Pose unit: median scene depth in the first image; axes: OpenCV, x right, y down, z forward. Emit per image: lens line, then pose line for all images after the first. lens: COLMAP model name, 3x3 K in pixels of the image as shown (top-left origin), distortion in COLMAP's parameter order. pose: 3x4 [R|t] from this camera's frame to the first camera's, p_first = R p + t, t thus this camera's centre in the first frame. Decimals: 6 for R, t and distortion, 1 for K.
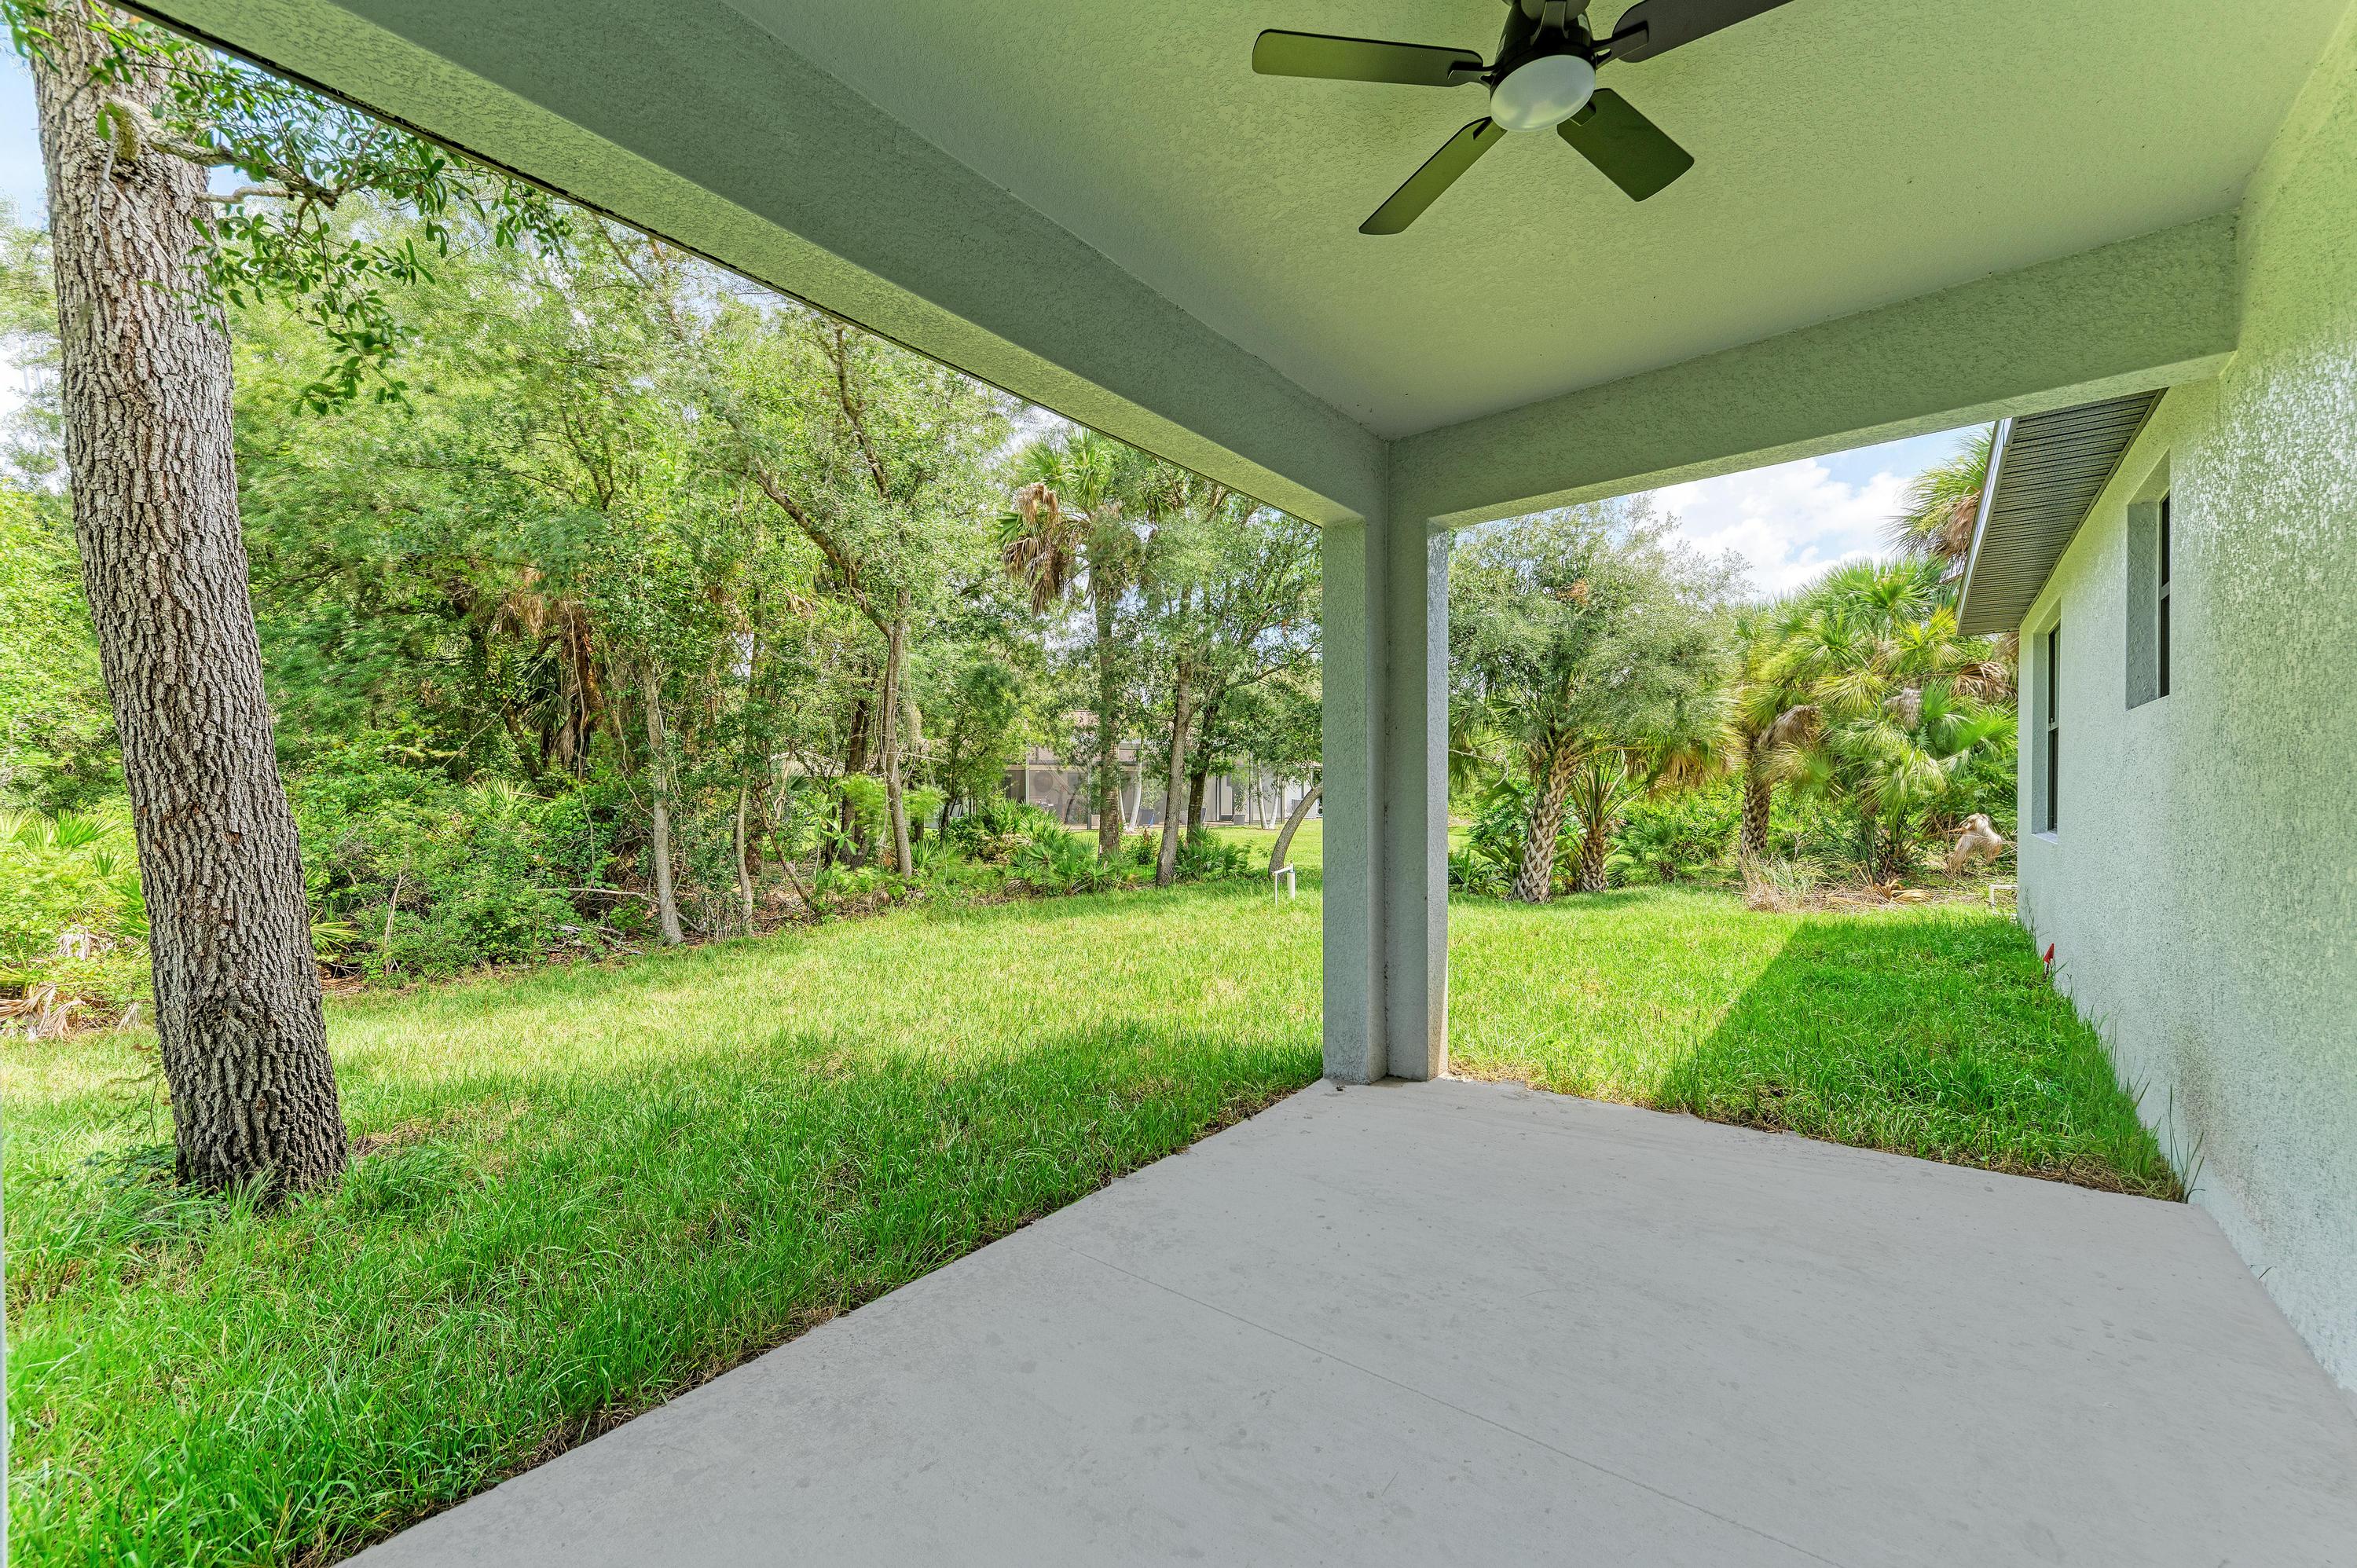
lens RADIAL K [[940.5, 0, 1193.0], [0, 940.5, 802.7], [0, 0, 1]] dist [0.010632, -0.000116]
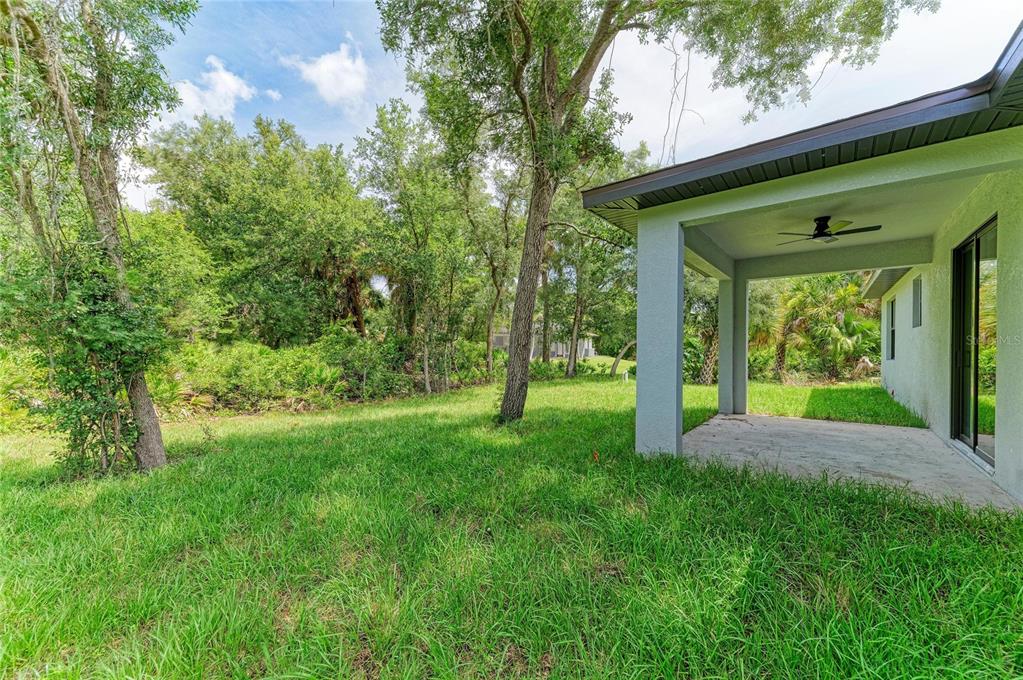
lens RADIAL K [[404.3, 0, 511.5], [0, 404.3, 340.0], [0, 0, 1]] dist [-0.000927, -0.000134]
pose [[0.999698, 0.021329, -0.012243, -0.231845], [-0.021569, 0.999572, -0.019788, 0.009027], [0.011816, 0.020046, 0.999729, -0.242982]]
